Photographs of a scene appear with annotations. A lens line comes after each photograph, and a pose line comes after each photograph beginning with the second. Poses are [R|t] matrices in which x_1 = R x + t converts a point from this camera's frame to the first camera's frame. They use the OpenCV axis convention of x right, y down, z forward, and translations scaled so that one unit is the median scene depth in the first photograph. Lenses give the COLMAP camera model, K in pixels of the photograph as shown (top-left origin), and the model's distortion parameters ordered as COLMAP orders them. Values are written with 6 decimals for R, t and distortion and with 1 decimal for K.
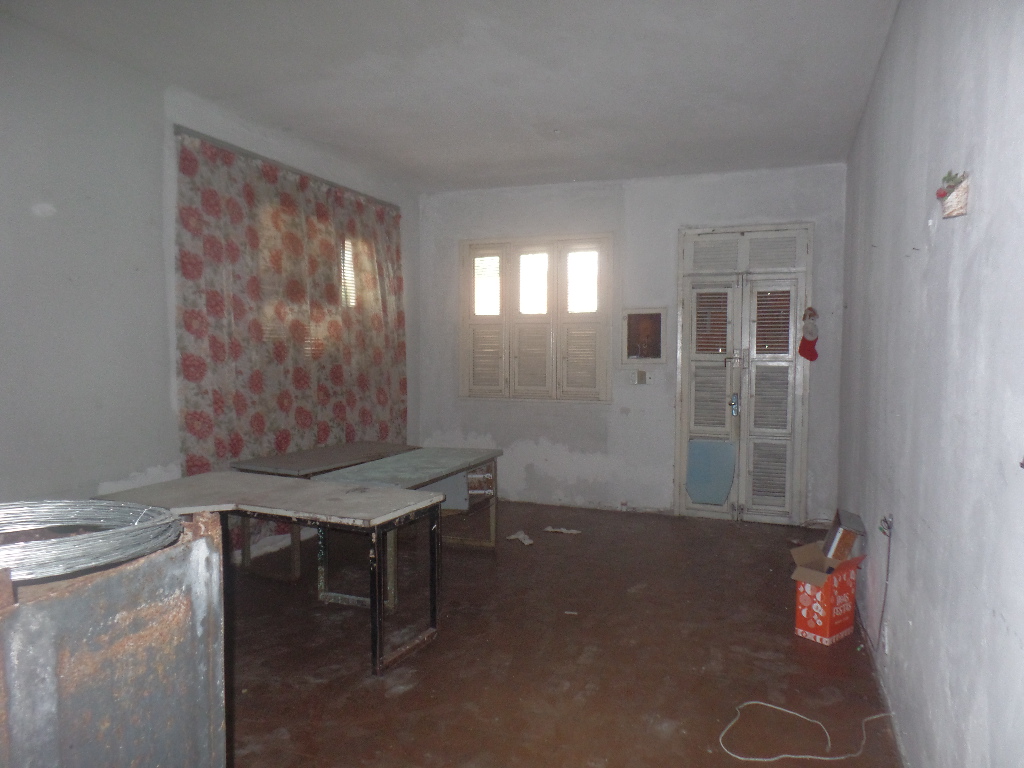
lens RADIAL K [[715.1, 0, 512.7], [0, 715.1, 391.4], [0, 0, 1]] dist [0.003967, 0.008979]
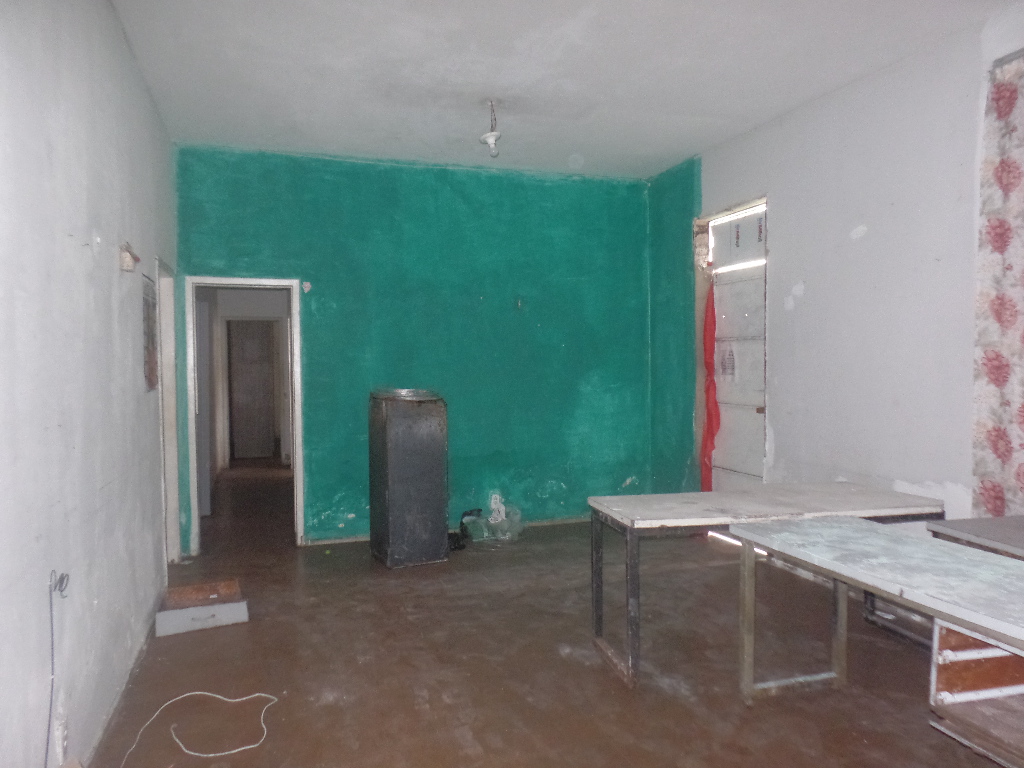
lens RADIAL K [[715.1, 0, 512.7], [0, 715.1, 391.4], [0, 0, 1]] dist [0.003967, 0.008979]
pose [[-0.767505, 0.024849, -0.640561, 0.316732], [-0.035092, 0.996121, 0.080689, -0.038784], [0.640082, 0.084407, -0.763656, 0.913256]]
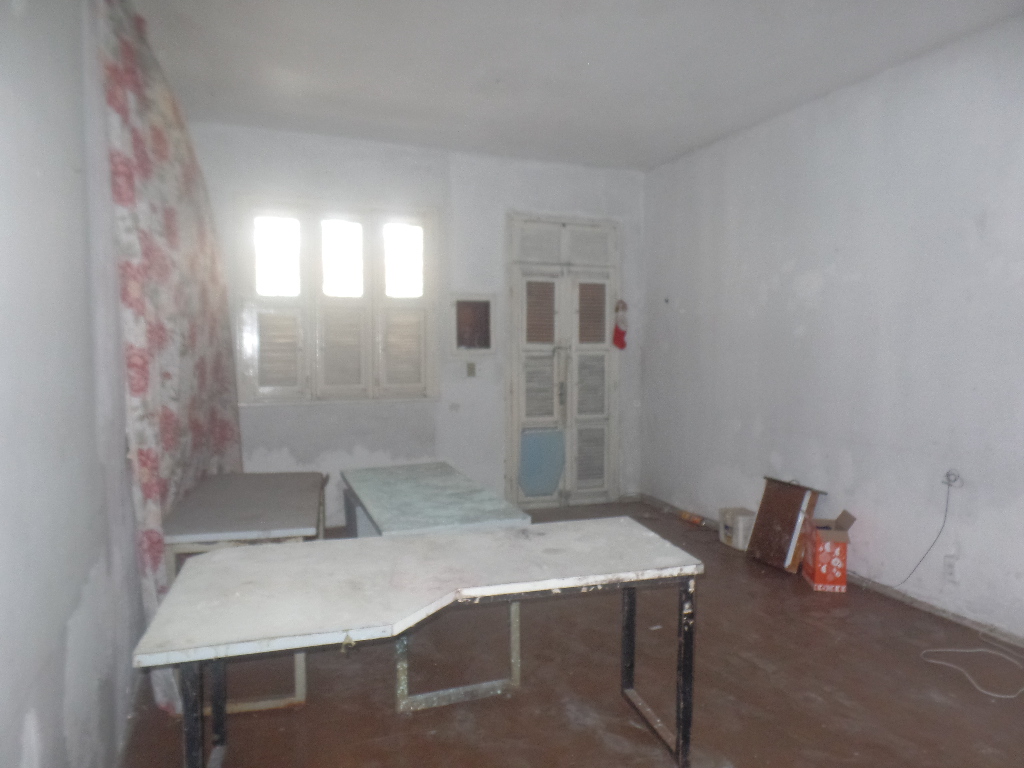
lens RADIAL K [[715.1, 0, 512.7], [0, 715.1, 391.4], [0, 0, 1]] dist [0.003967, 0.008979]
pose [[0.739163, -0.048210, 0.671799, -0.429773], [0.042690, 0.998783, 0.024705, -0.012676], [-0.672172, 0.010418, 0.740321, 0.298559]]
